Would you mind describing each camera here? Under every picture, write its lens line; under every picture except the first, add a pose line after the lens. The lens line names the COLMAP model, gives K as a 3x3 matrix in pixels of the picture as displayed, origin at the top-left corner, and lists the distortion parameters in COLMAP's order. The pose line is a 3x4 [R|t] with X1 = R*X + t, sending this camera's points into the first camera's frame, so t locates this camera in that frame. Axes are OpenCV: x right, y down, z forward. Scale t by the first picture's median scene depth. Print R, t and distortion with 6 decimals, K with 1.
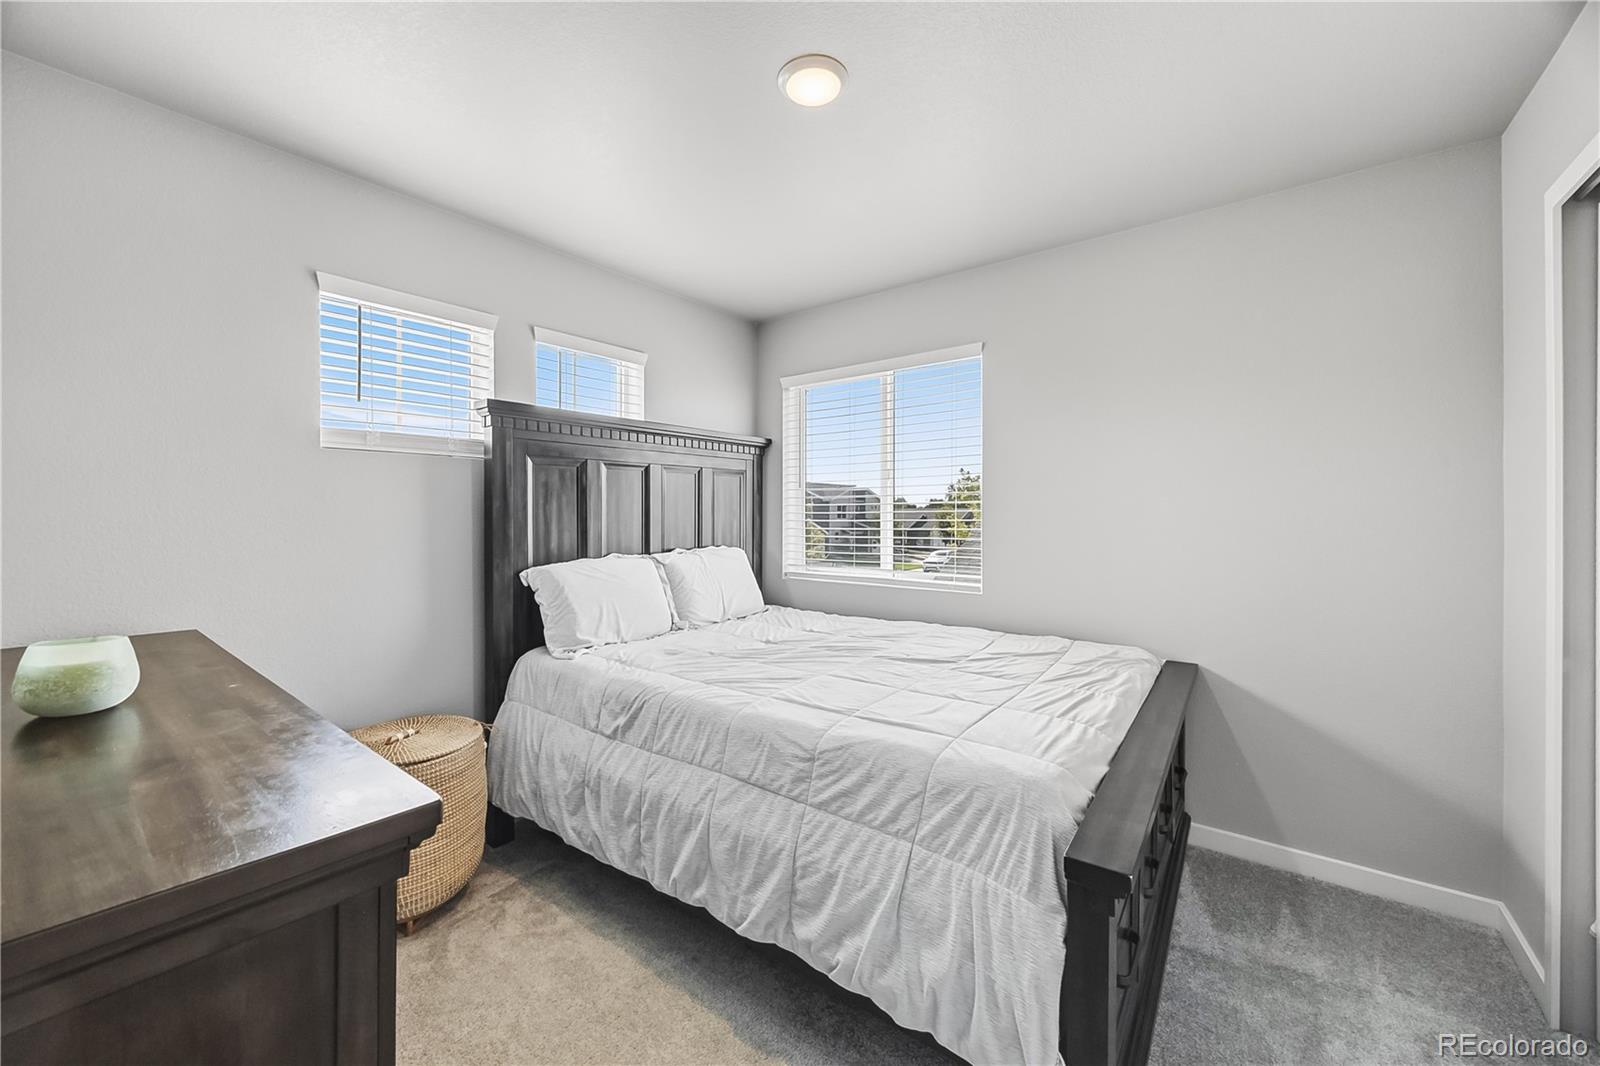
lens RADIAL K [[612.0, 0, 791.1], [0, 612.0, 517.2], [0, 0, 1]] dist [-0.001660, 0.000037]
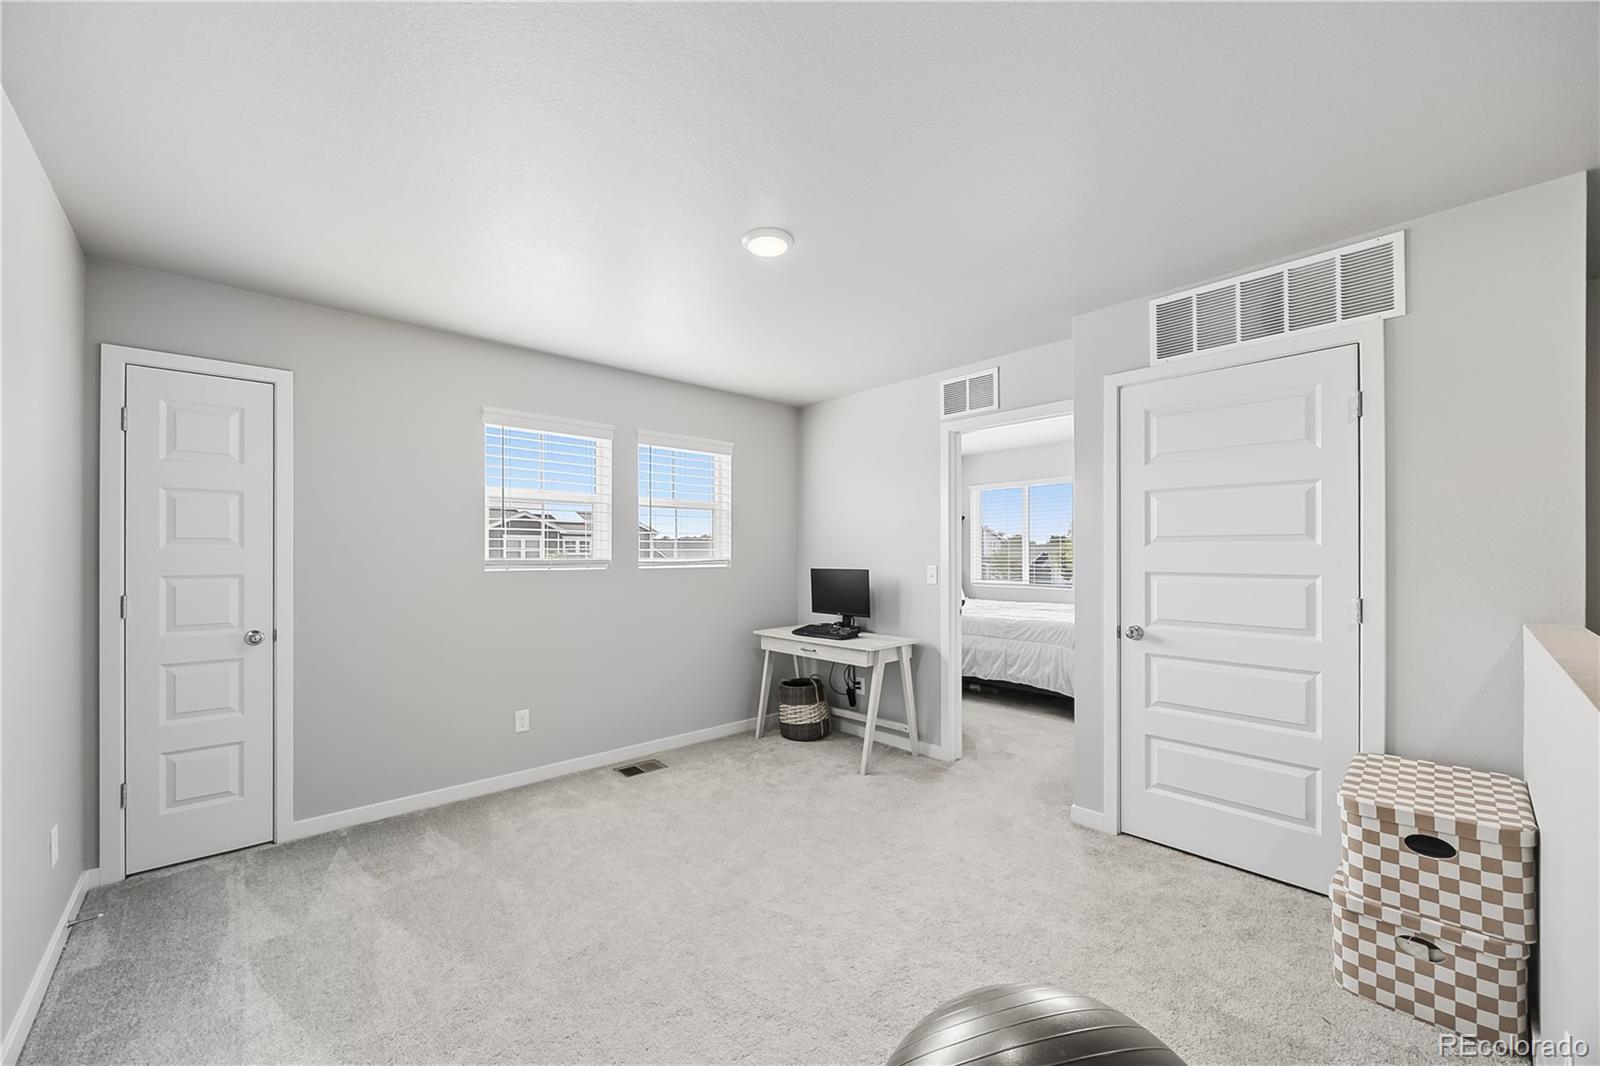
lens RADIAL K [[620.5, 0, 800.0], [0, 620.5, 533.0], [0, 0, 1]] dist [-0.000400, 0.000008]
pose [[0.986936, -0.007113, -0.160957, -0.550930], [0.001725, 0.999434, -0.033589, -0.008942], [0.161105, 0.032873, 0.986390, -2.559852]]
